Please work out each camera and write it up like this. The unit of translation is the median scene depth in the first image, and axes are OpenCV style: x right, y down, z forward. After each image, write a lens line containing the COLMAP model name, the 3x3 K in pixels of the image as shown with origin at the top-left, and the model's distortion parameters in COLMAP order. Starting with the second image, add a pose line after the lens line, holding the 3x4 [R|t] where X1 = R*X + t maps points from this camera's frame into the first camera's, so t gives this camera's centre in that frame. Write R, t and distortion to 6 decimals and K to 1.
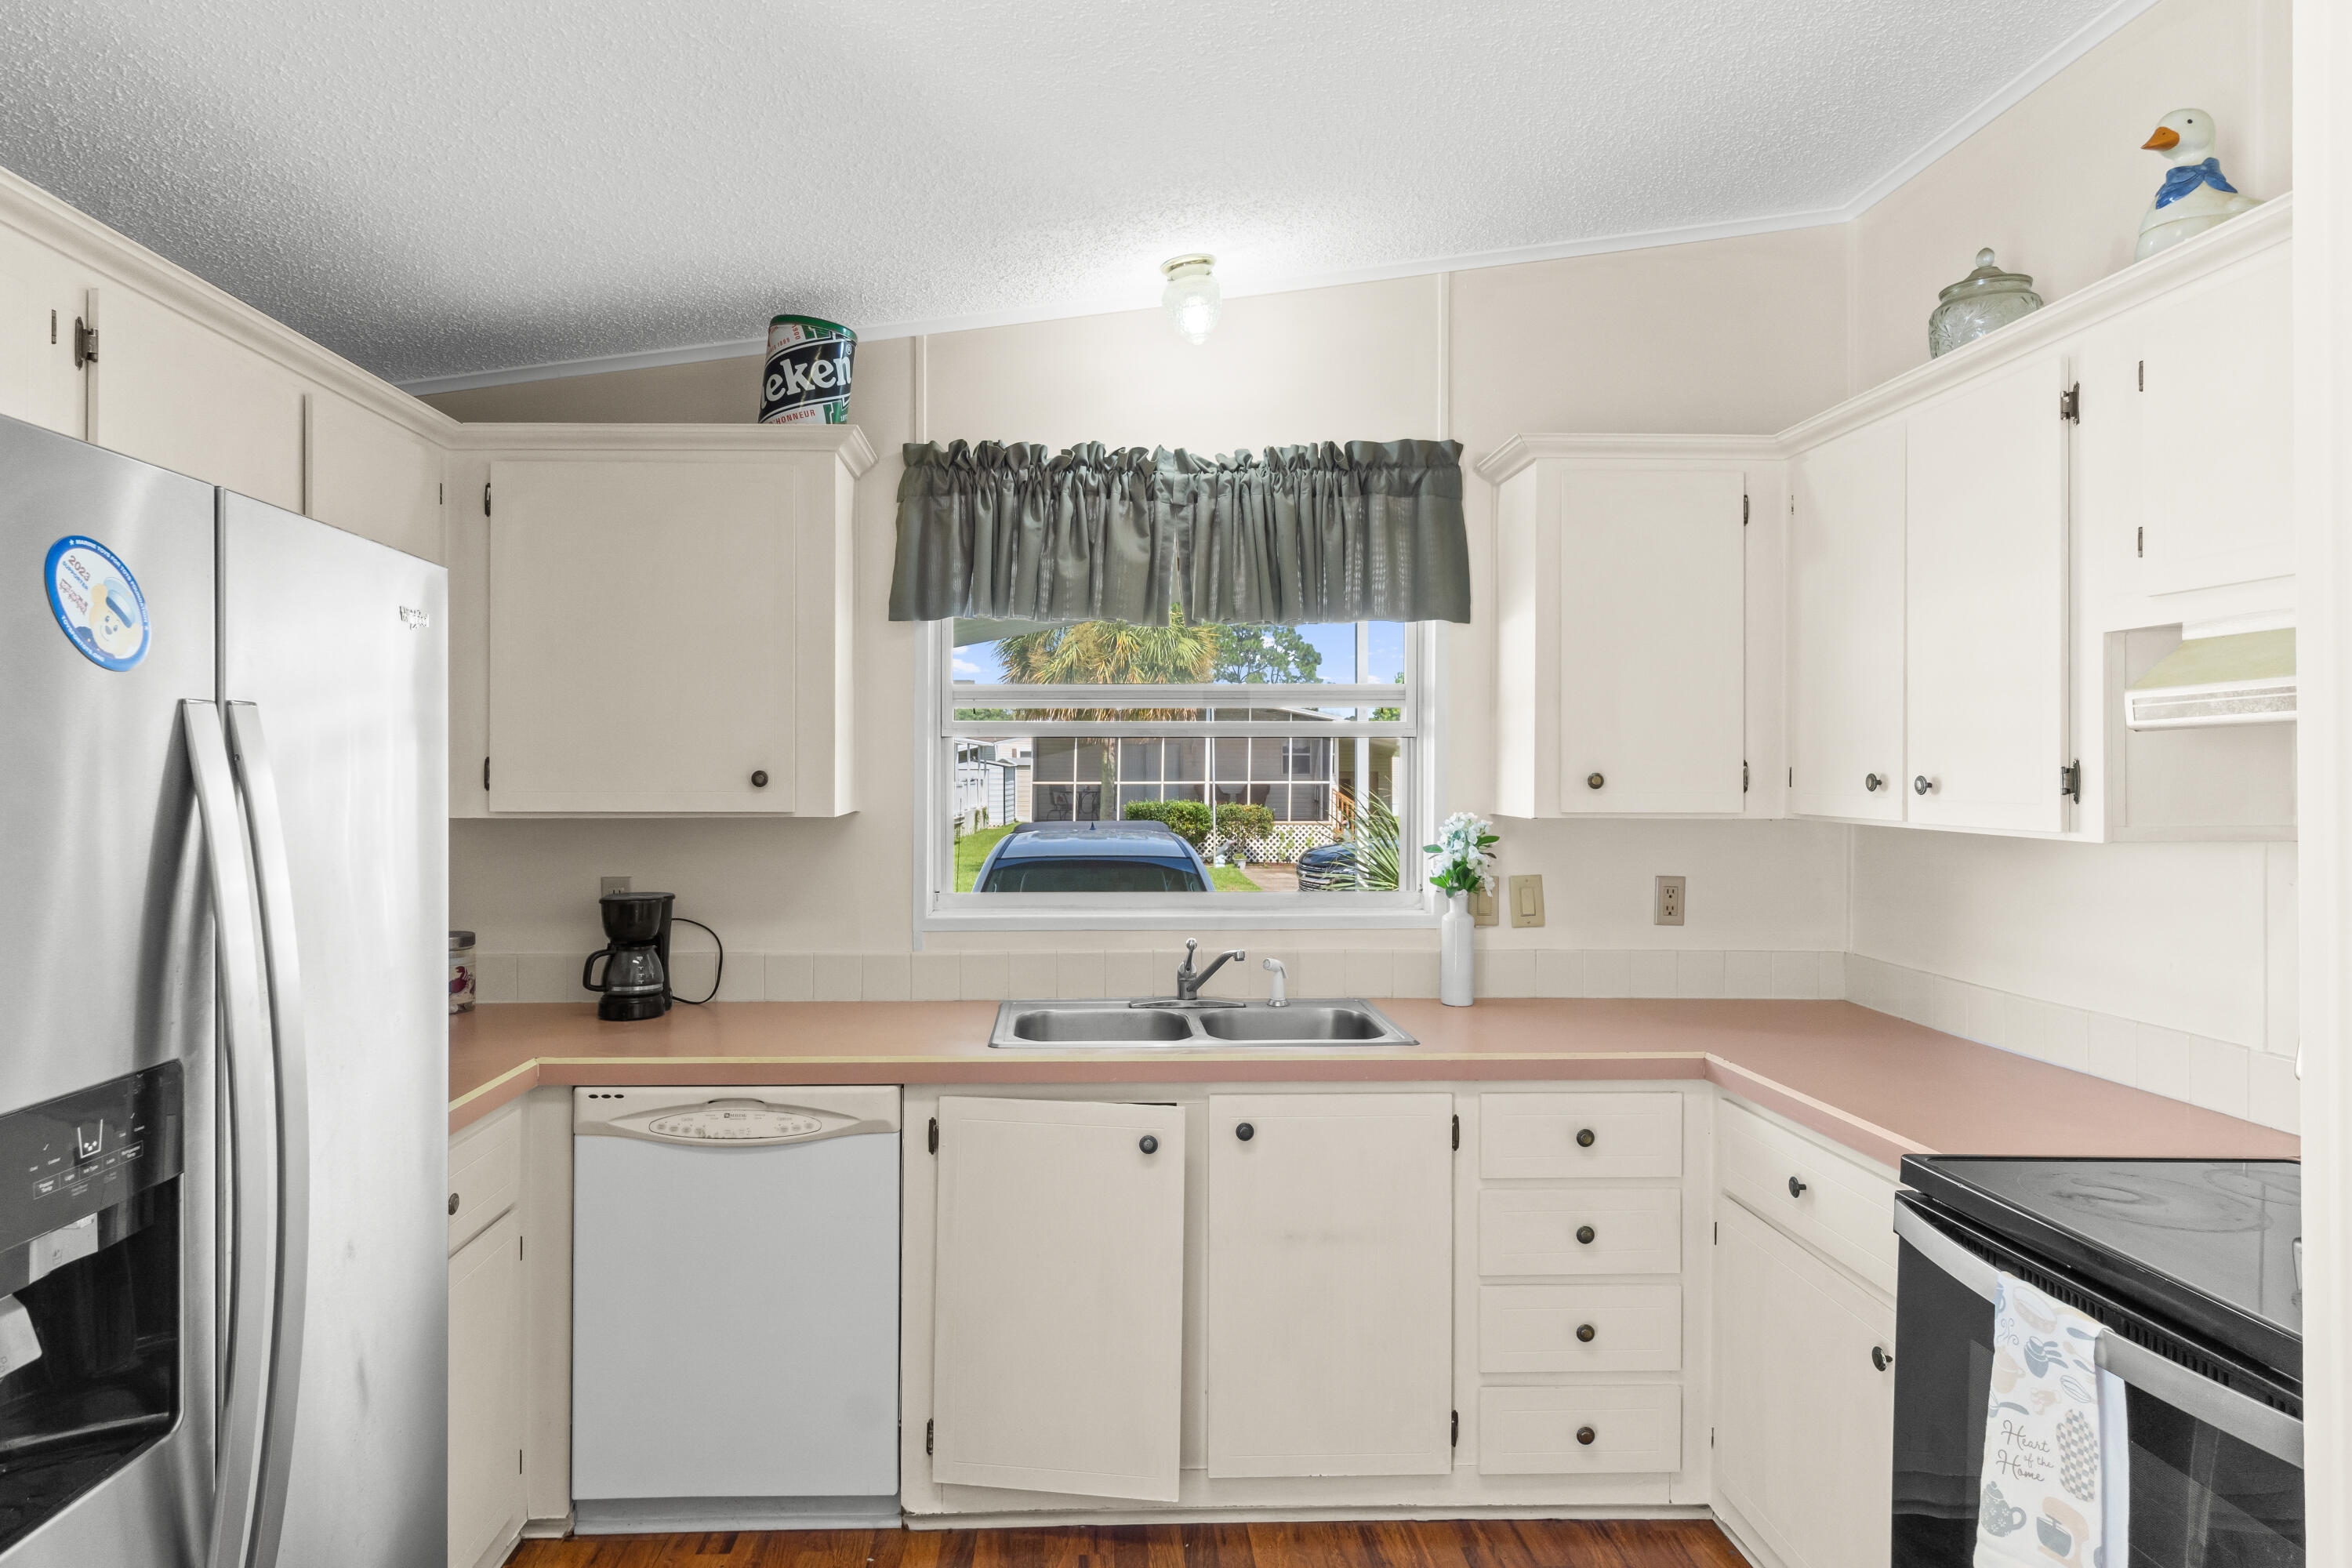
lens RADIAL K [[1609.8, 0, 1176.0], [0, 1609.8, 784.0], [0, 0, 1]] dist [0.003409, 0.001691]
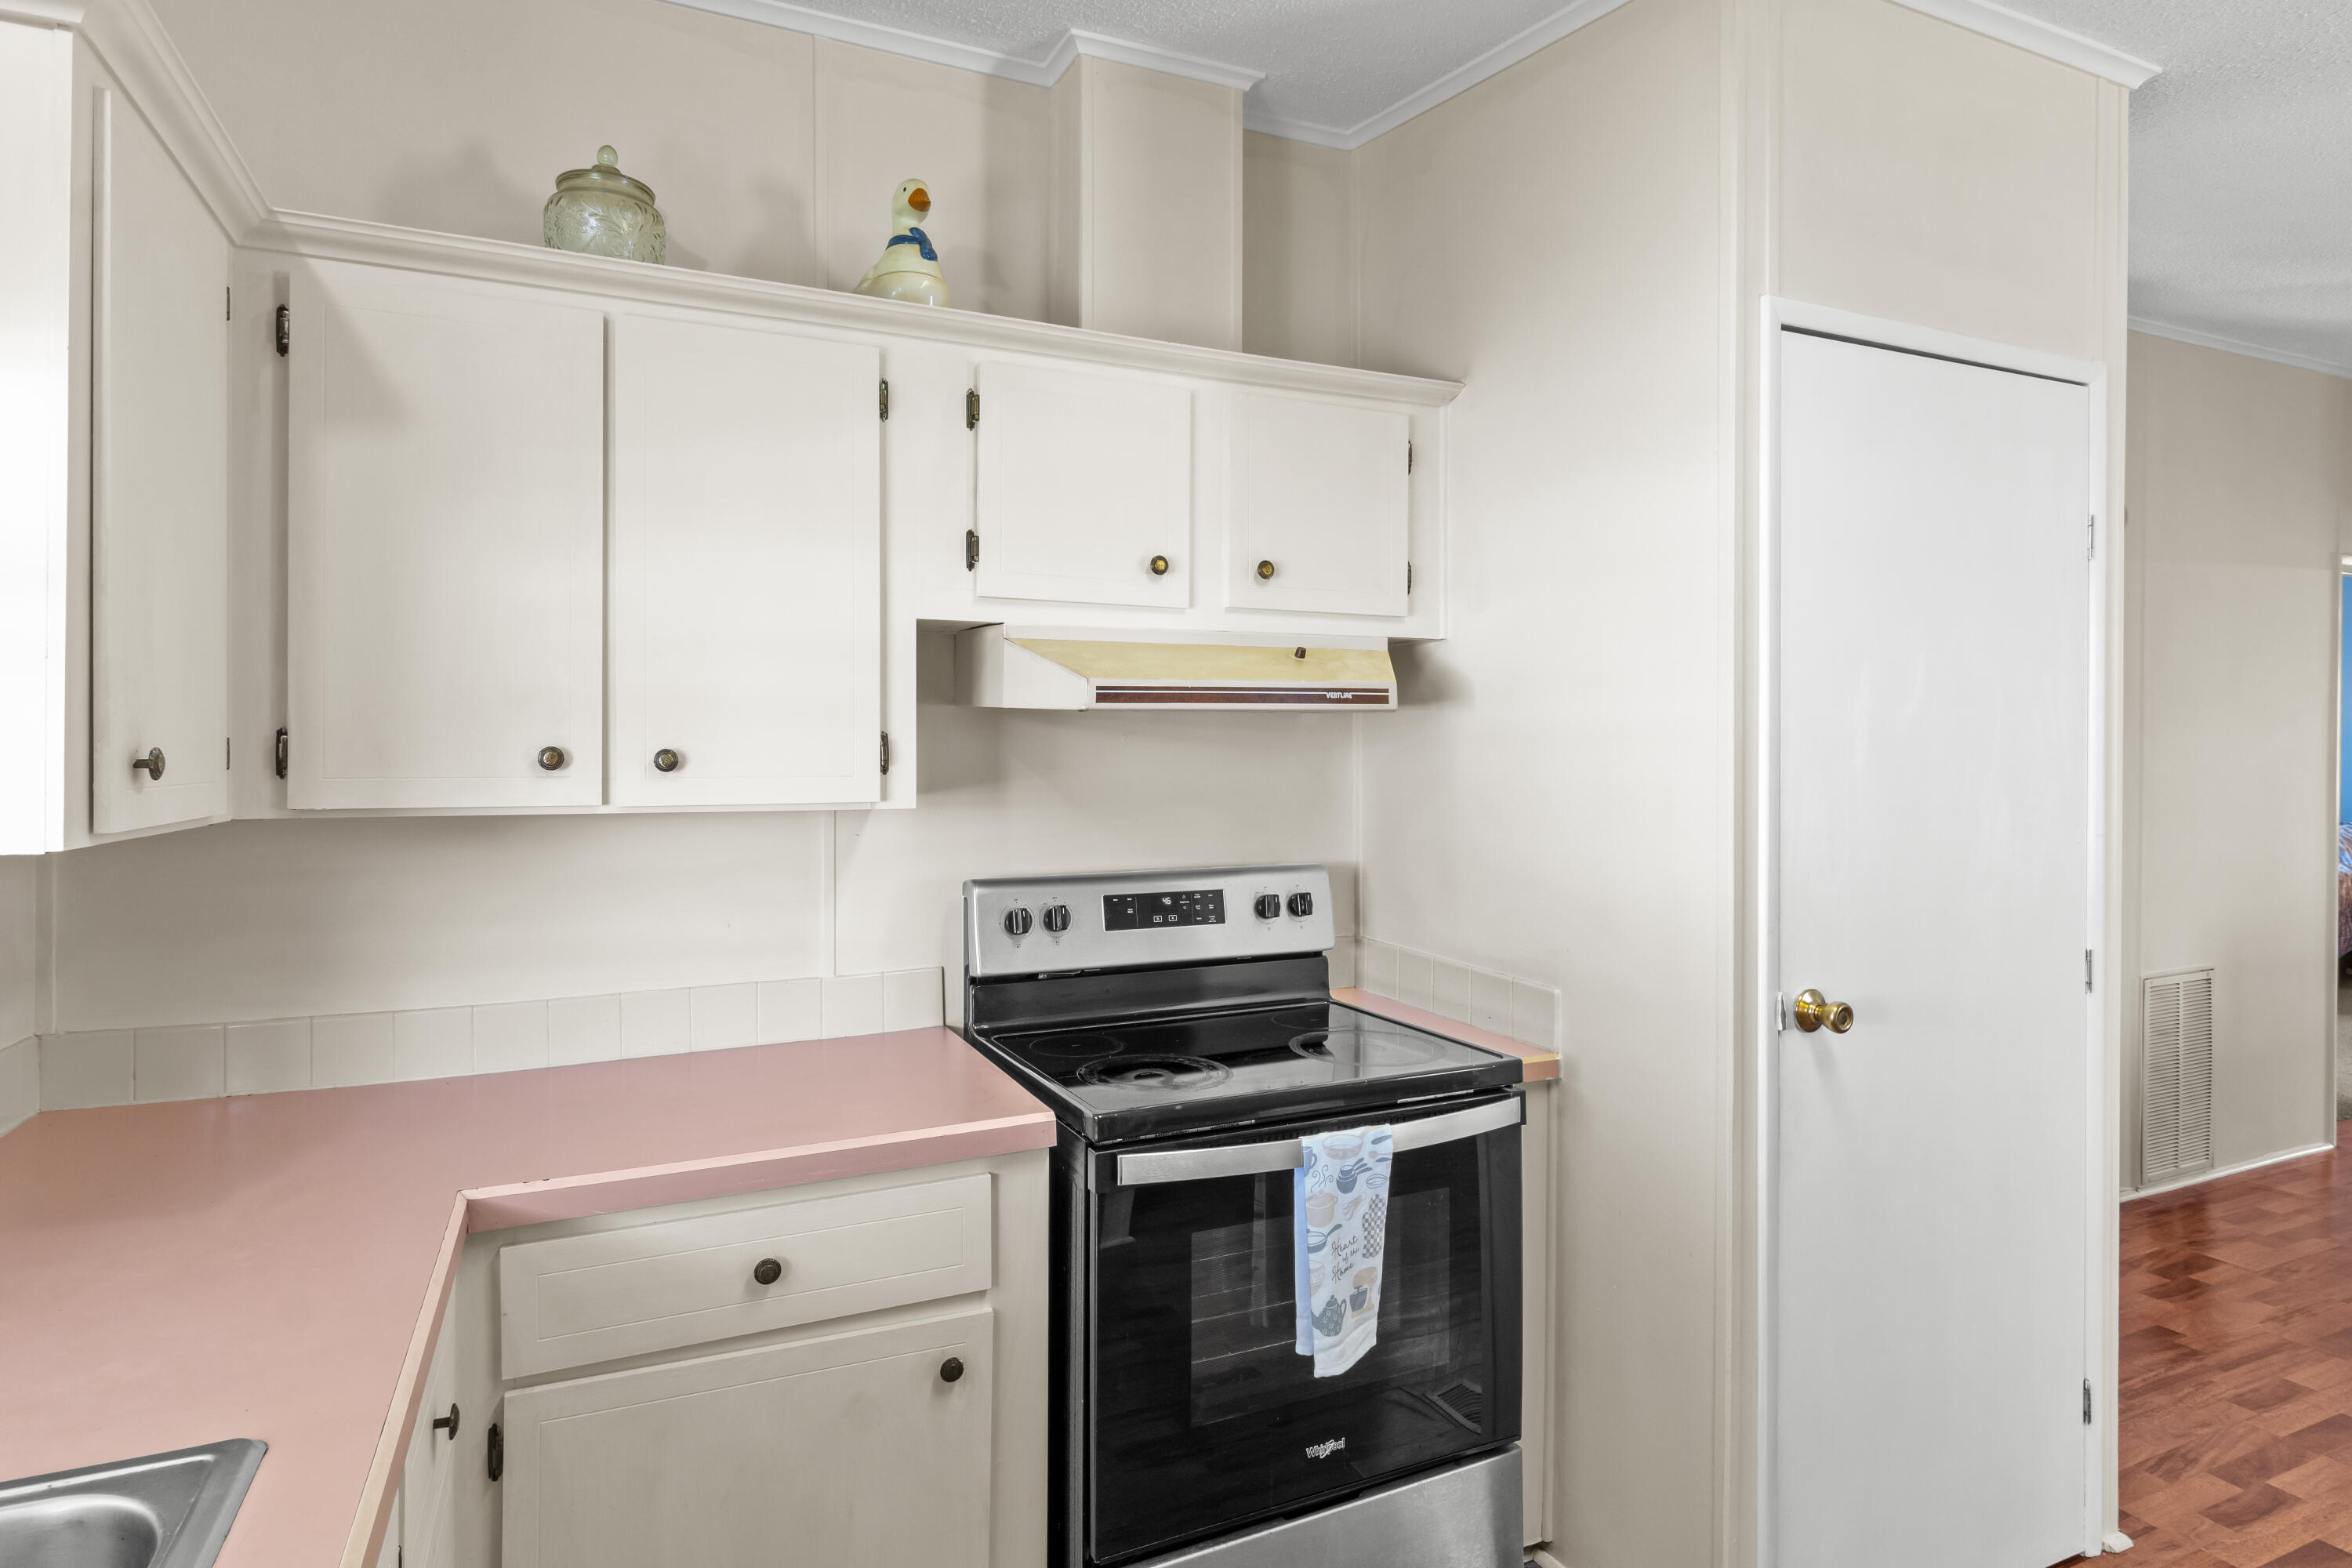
lens RADIAL K [[1244.6, 0, 1170.8], [0, 1244.6, 755.0], [0, 0, 1]] dist [-0.004852, -0.000411]
pose [[-0.384039, -0.005110, 0.923303, -0.367245], [0.006974, 0.999940, 0.008435, -0.009662], [-0.923290, 0.009679, -0.383981, 1.522551]]
